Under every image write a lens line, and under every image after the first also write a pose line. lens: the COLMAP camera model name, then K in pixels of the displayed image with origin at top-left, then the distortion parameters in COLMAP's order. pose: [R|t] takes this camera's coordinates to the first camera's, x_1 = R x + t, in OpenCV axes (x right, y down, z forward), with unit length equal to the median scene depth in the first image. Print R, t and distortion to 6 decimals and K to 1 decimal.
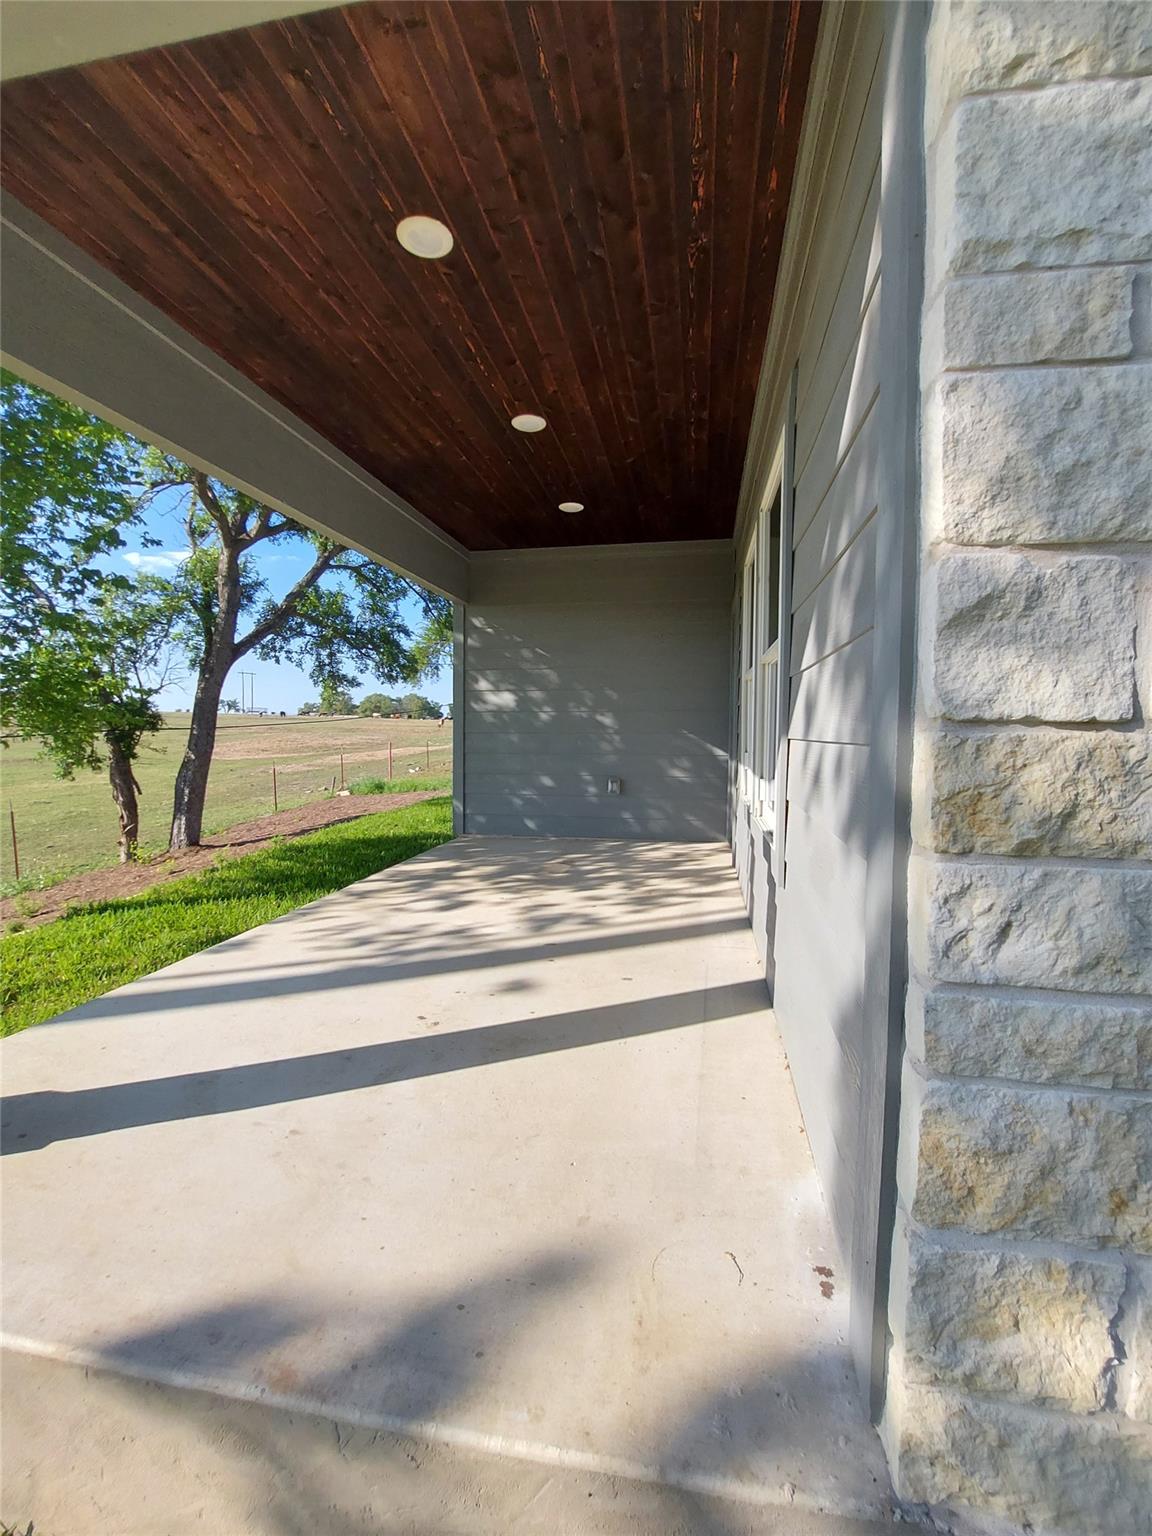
lens RADIAL K [[615.3, 0, 576.0], [0, 615.3, 768.0], [0, 0, 1]] dist [-0.024149, -0.000226]
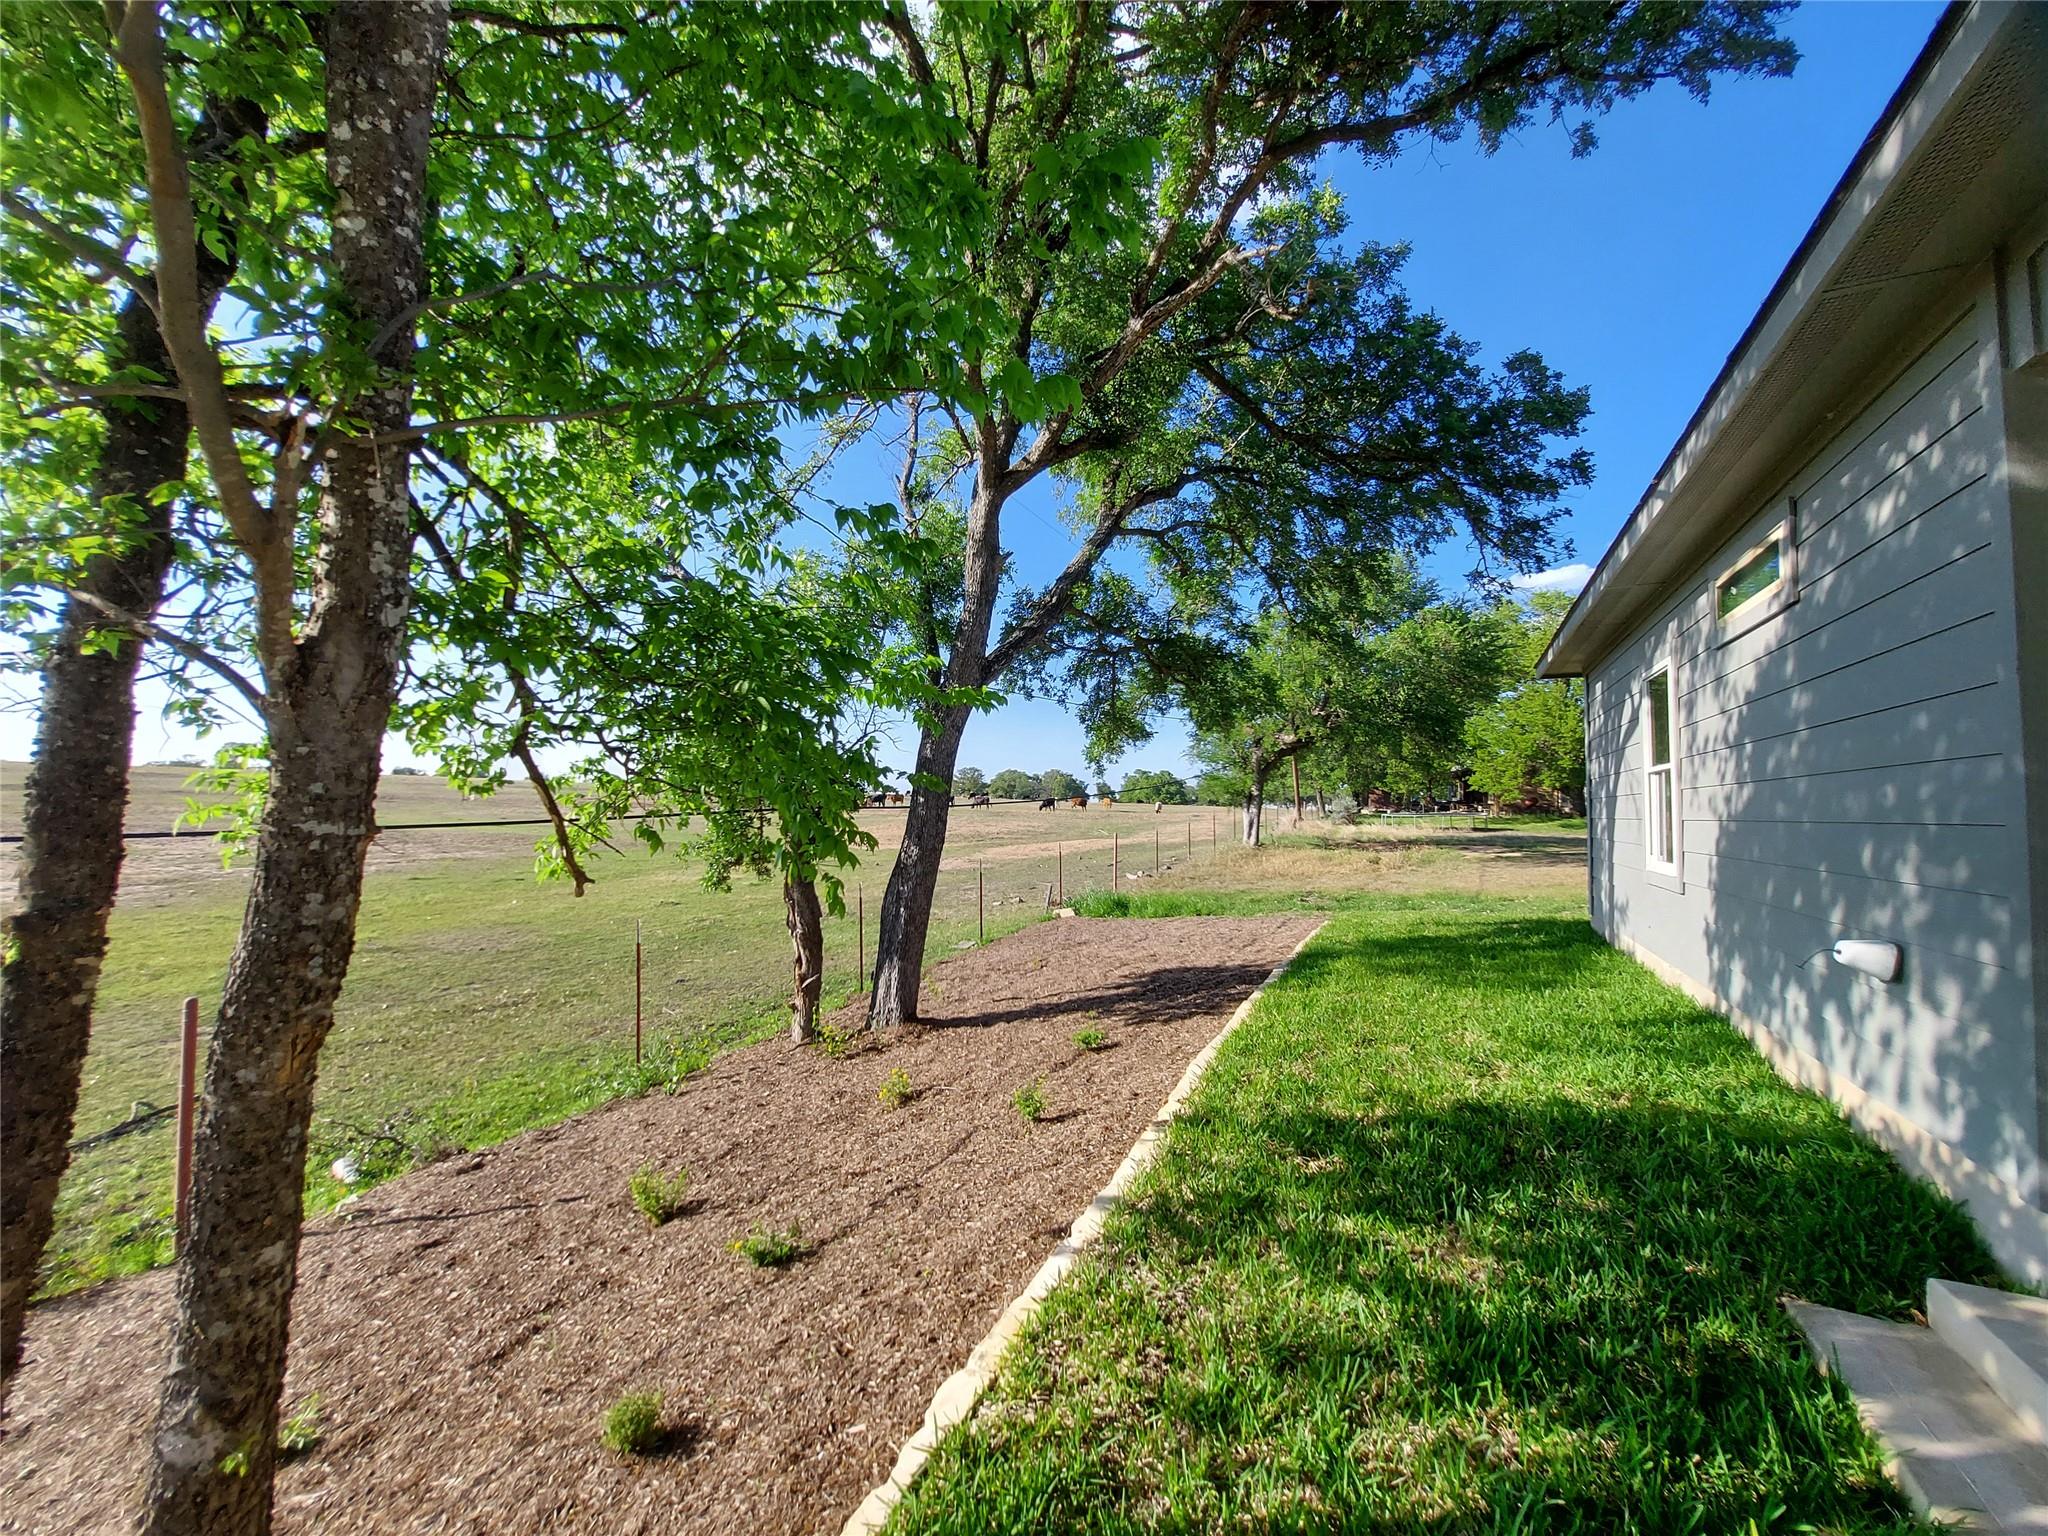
lens RADIAL K [[820.4, 0, 1024.0], [0, 820.4, 768.0], [0, 0, 1]] dist [-0.024149, -0.000226]
pose [[0.950242, -0.012028, -0.311280, -0.297491], [-0.026368, 0.992563, -0.118844, -0.012011], [0.310394, 0.121138, 0.942858, 0.311565]]
